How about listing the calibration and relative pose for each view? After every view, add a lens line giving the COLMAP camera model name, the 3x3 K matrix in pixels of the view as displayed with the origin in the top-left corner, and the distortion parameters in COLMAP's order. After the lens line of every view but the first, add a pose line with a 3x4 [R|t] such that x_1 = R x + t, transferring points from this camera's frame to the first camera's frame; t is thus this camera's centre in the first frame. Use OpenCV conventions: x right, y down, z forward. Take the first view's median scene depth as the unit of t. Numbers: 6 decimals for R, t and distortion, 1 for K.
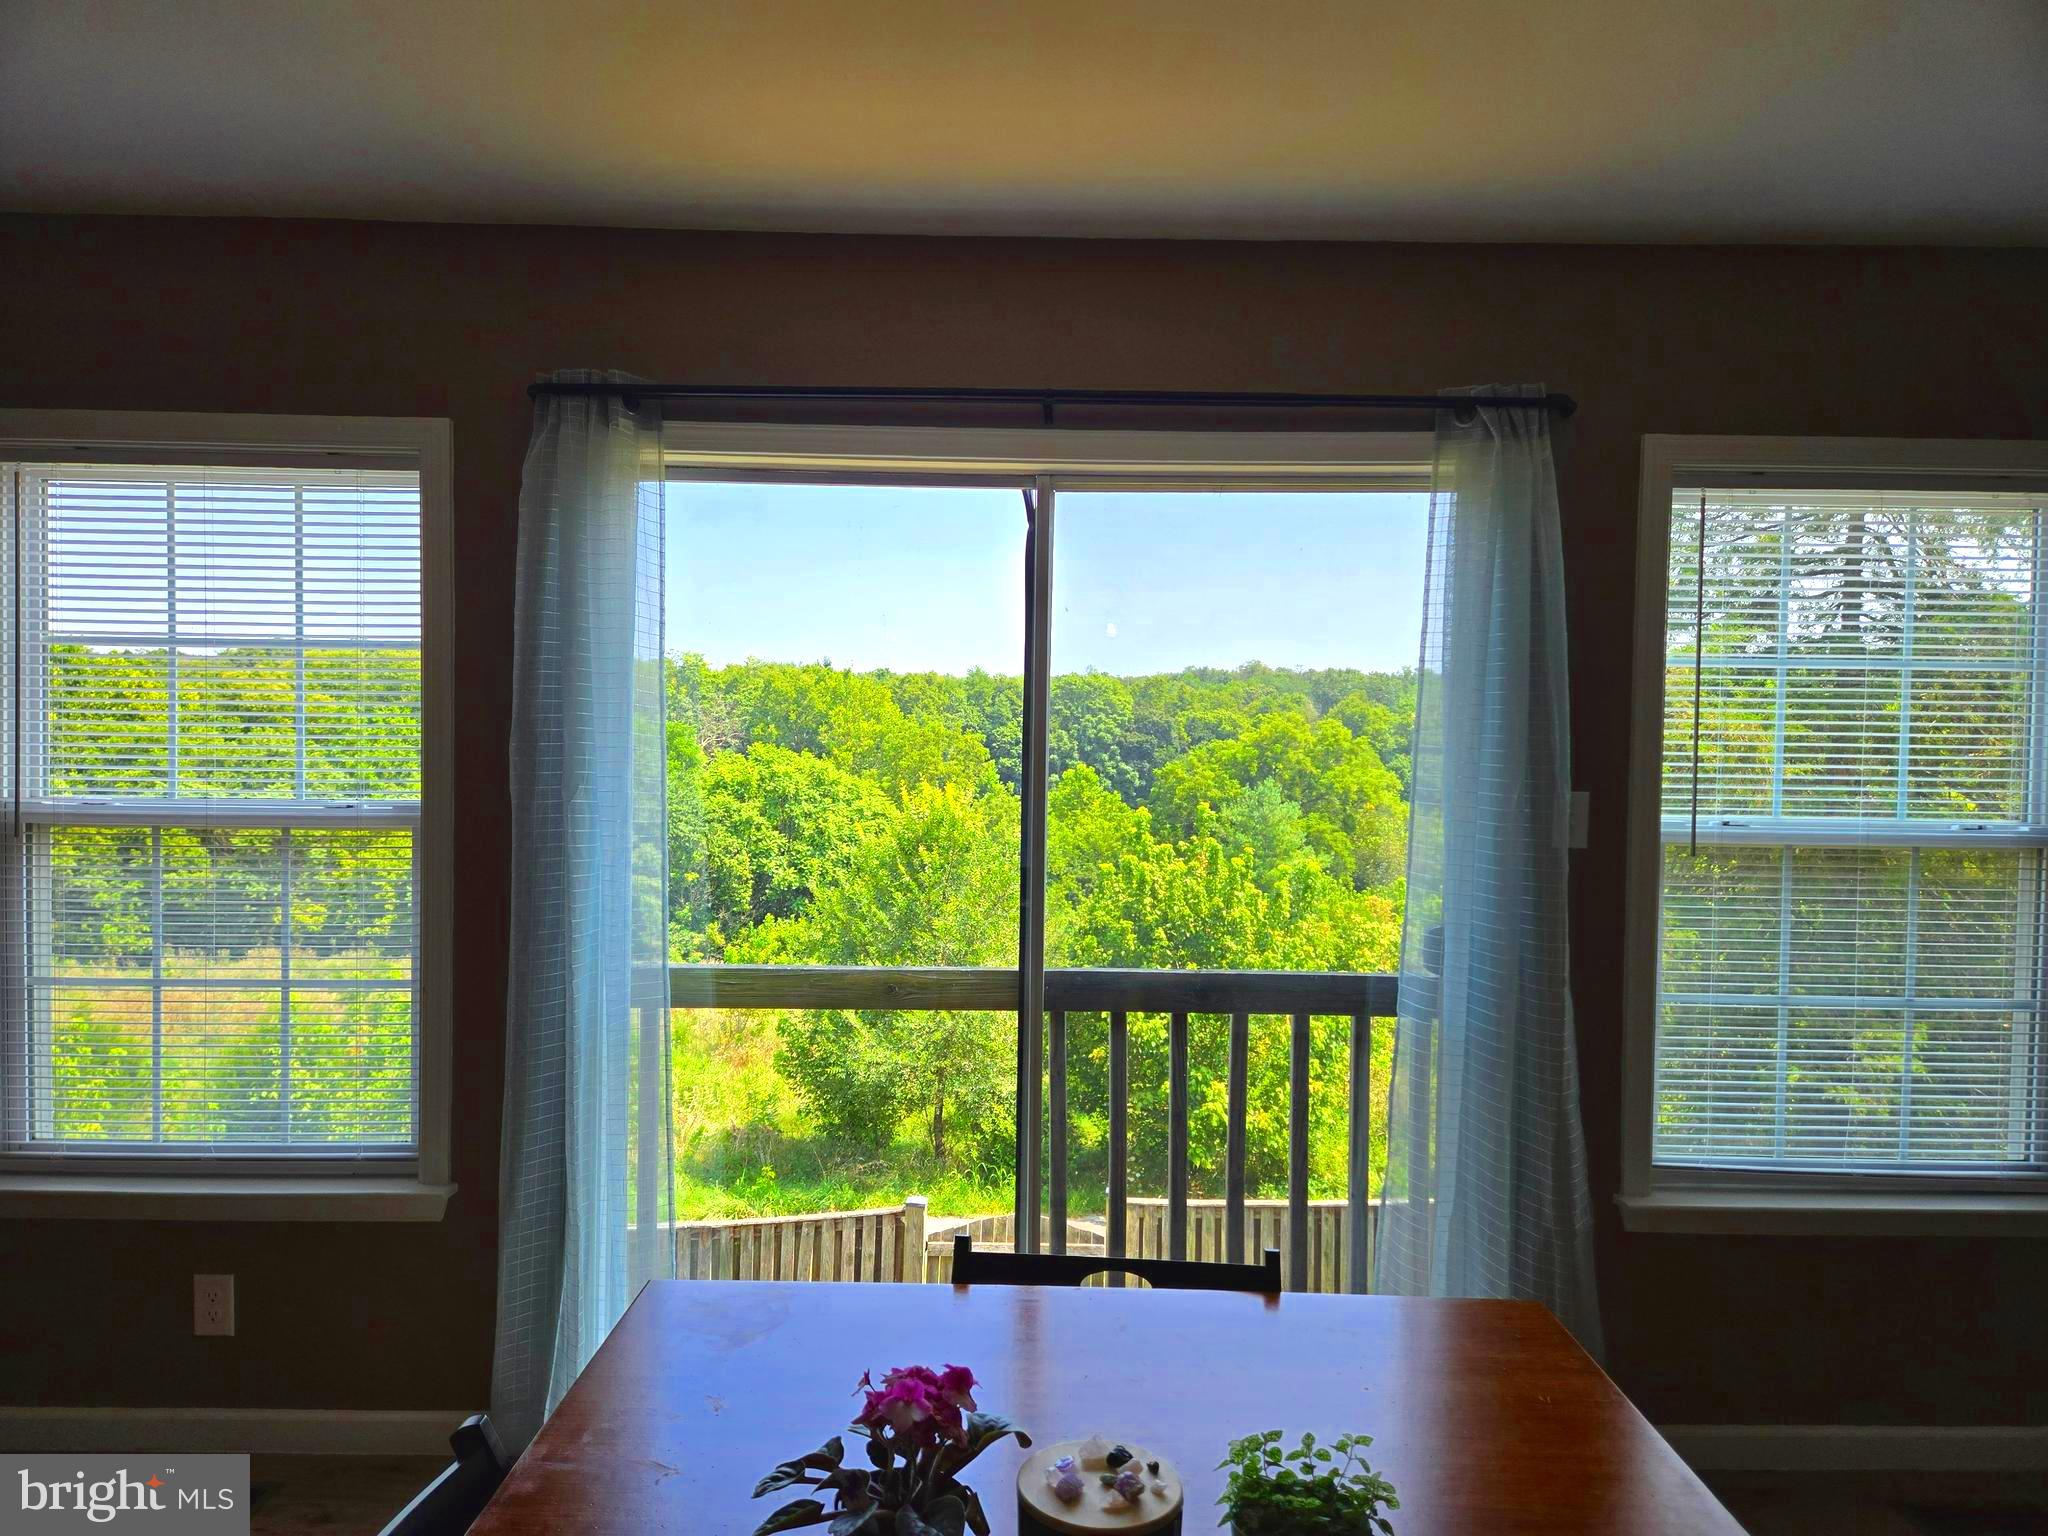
lens RADIAL K [[1386.2, 0, 1012.2], [0, 1386.2, 764.4], [0, 0, 1]] dist [0.070476, -0.004880]
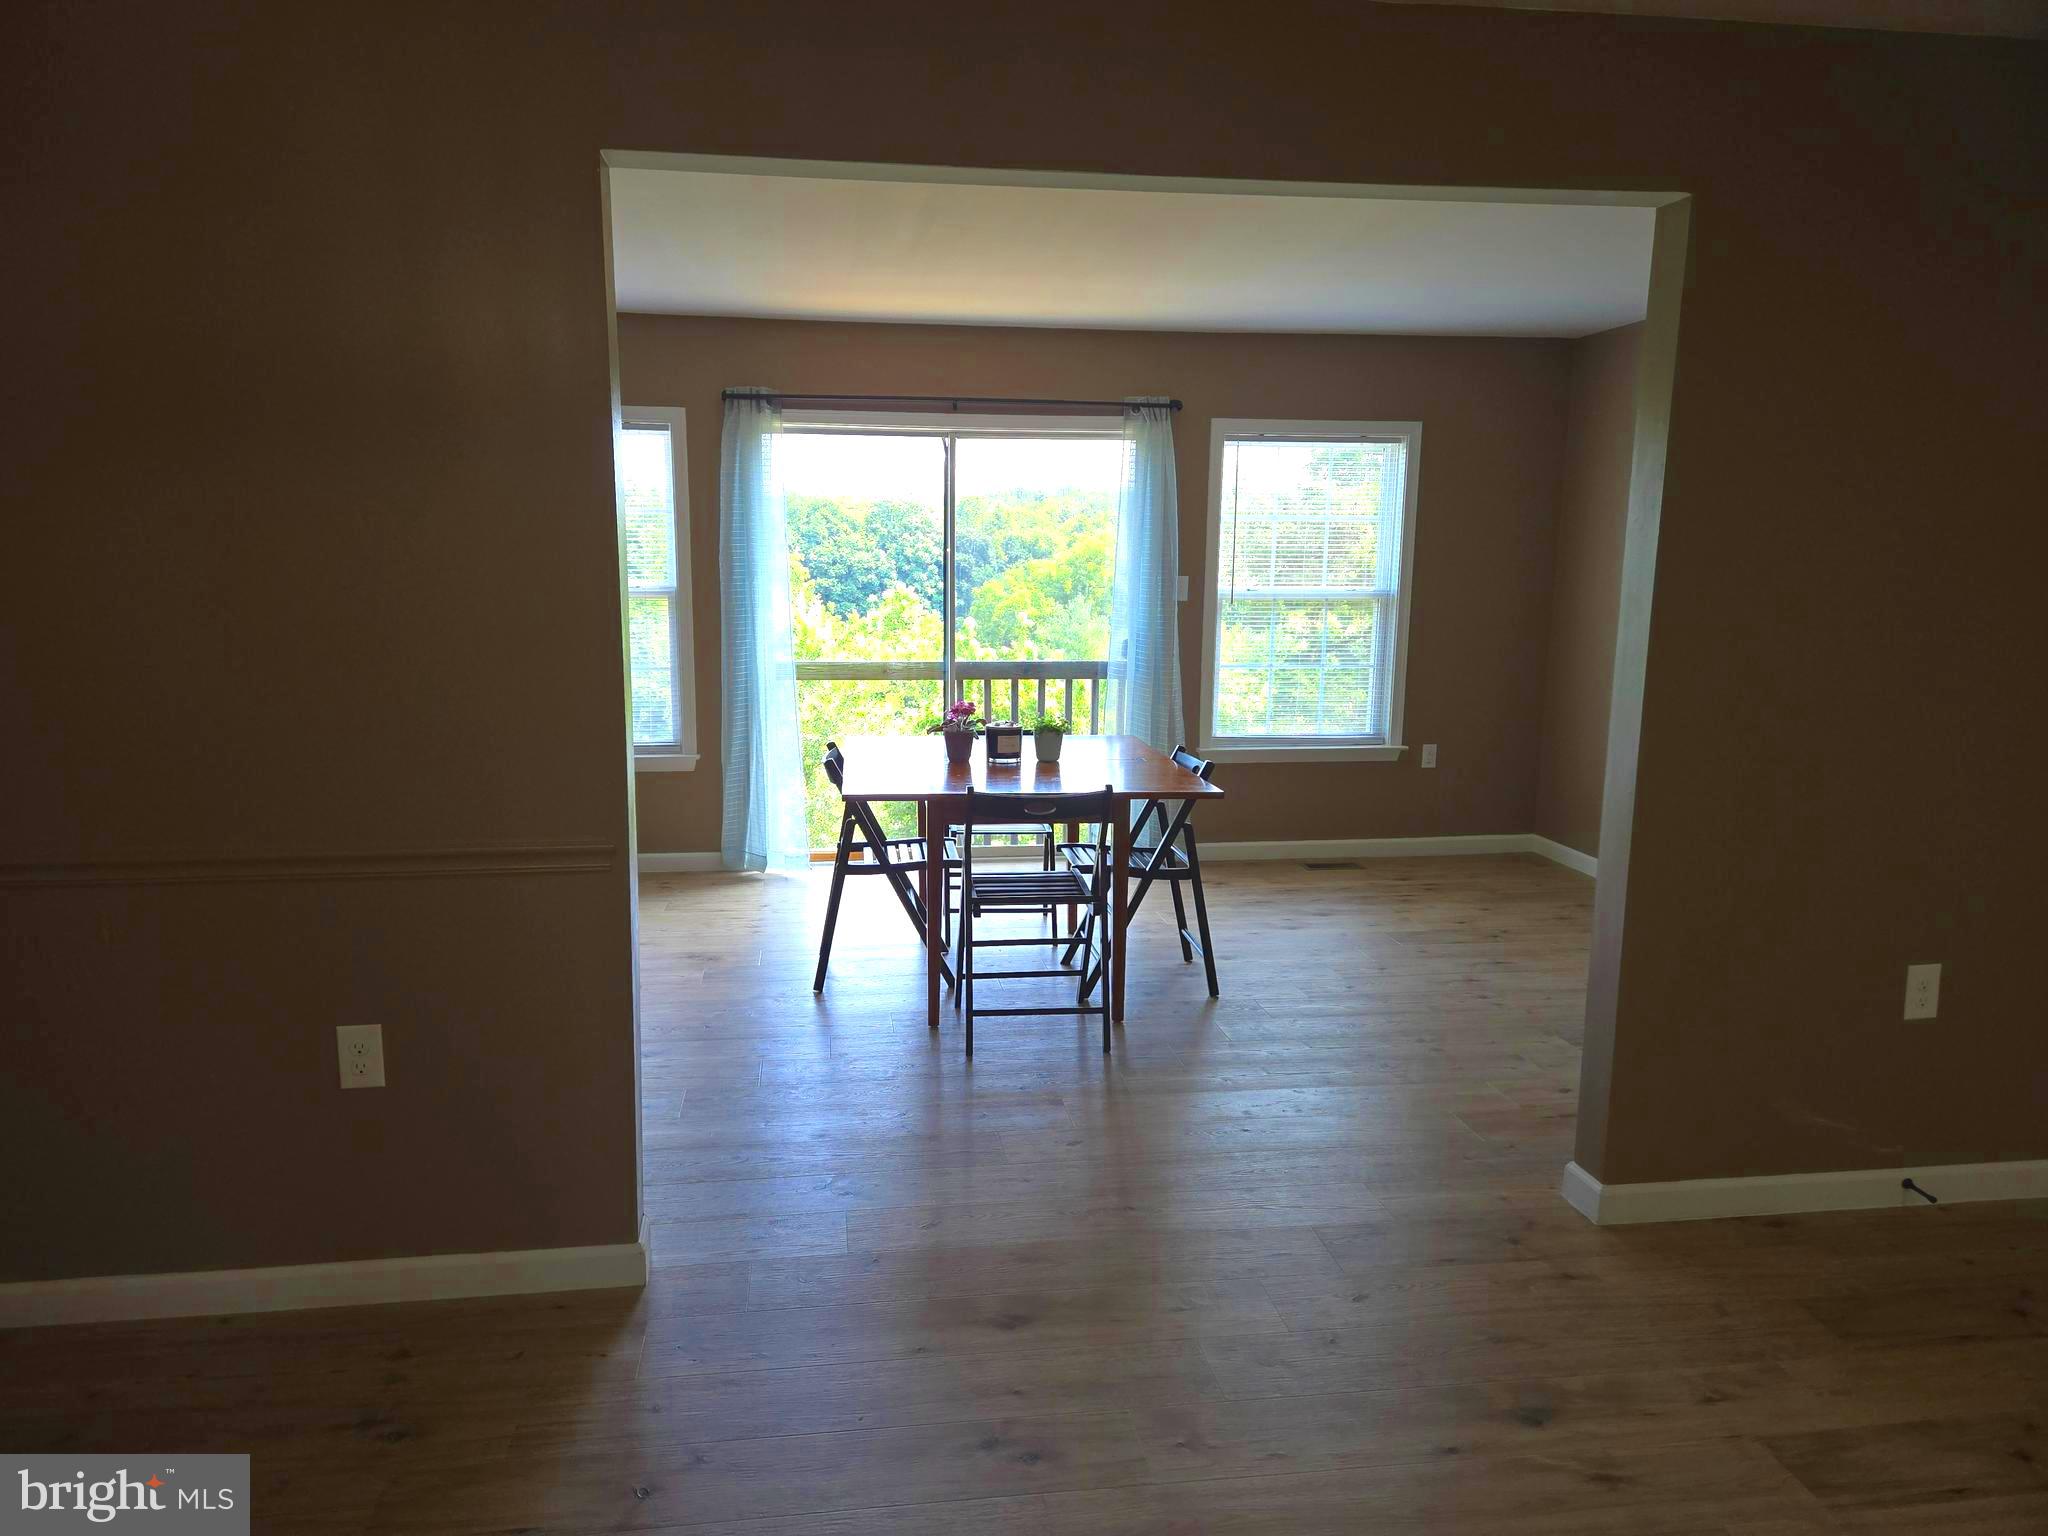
lens RADIAL K [[1386.2, 0, 1018.9], [0, 1386.2, 784.7], [0, 0, 1]] dist [0.070476, -0.004880]
pose [[0.990714, -0.027856, 0.133082, -0.170896], [0.008595, 0.989661, 0.143165, 0.027325], [-0.135694, -0.140692, 0.980710, -1.184406]]
